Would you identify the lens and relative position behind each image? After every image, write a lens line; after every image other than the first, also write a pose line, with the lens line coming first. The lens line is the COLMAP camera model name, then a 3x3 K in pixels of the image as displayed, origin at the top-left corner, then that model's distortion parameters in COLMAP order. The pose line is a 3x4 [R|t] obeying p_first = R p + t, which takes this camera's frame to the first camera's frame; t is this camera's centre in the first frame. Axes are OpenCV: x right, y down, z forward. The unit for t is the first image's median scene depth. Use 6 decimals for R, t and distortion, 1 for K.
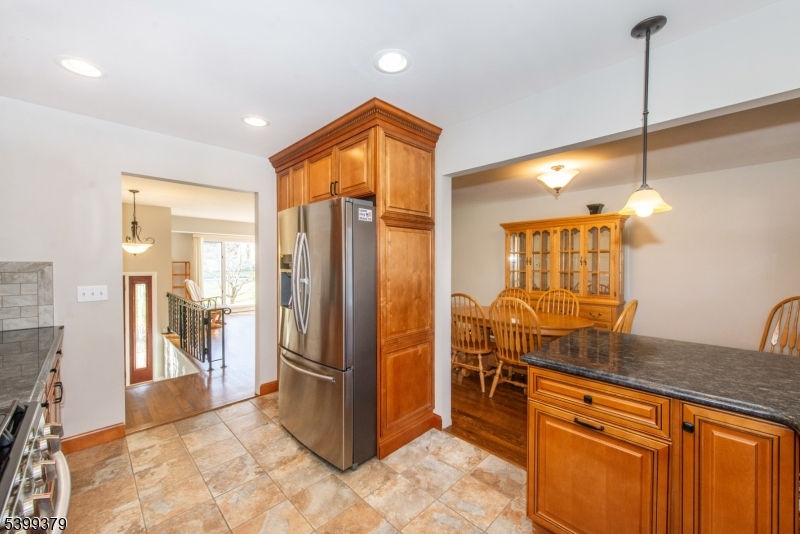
lens RADIAL K [[314.2, 0, 396.6], [0, 314.2, 267.0], [0, 0, 1]] dist [0.001928, 0.000049]
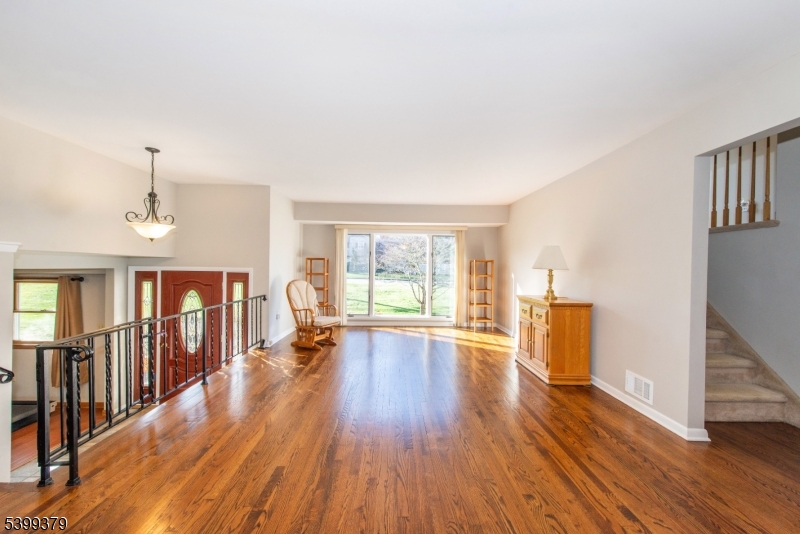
lens RADIAL K [[311.0, 0, 401.9], [0, 311.0, 266.5], [0, 0, 1]] dist [0.001347, 0.000071]
pose [[0.736296, 0.007861, -0.676614, 0.132352], [-0.021386, 0.999703, -0.011658, 0.038704], [0.676321, 0.023054, 0.736246, 1.920068]]
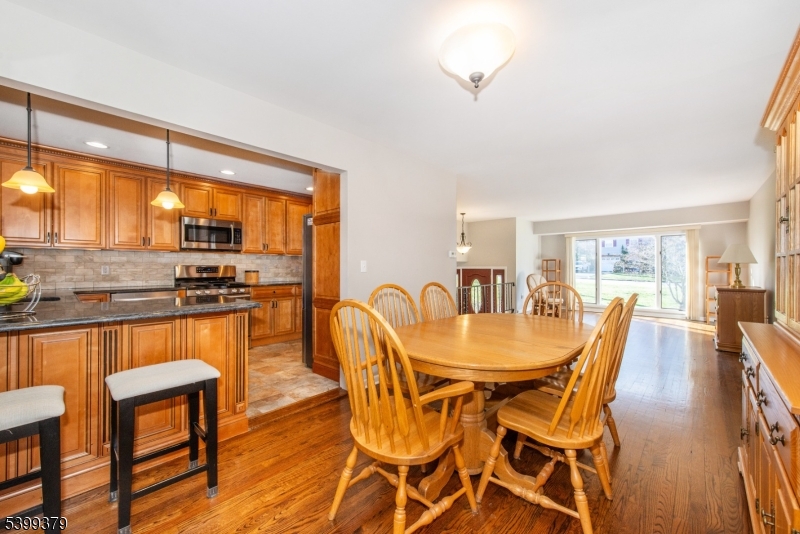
lens RADIAL K [[311.0, 0, 401.9], [0, 311.0, 266.5], [0, 0, 1]] dist [0.001347, 0.000071]
pose [[0.044001, -0.003162, -0.999026, 1.576177], [-0.012343, 0.999917, -0.003709, 0.074196], [0.998955, 0.012494, 0.043958, 1.392349]]
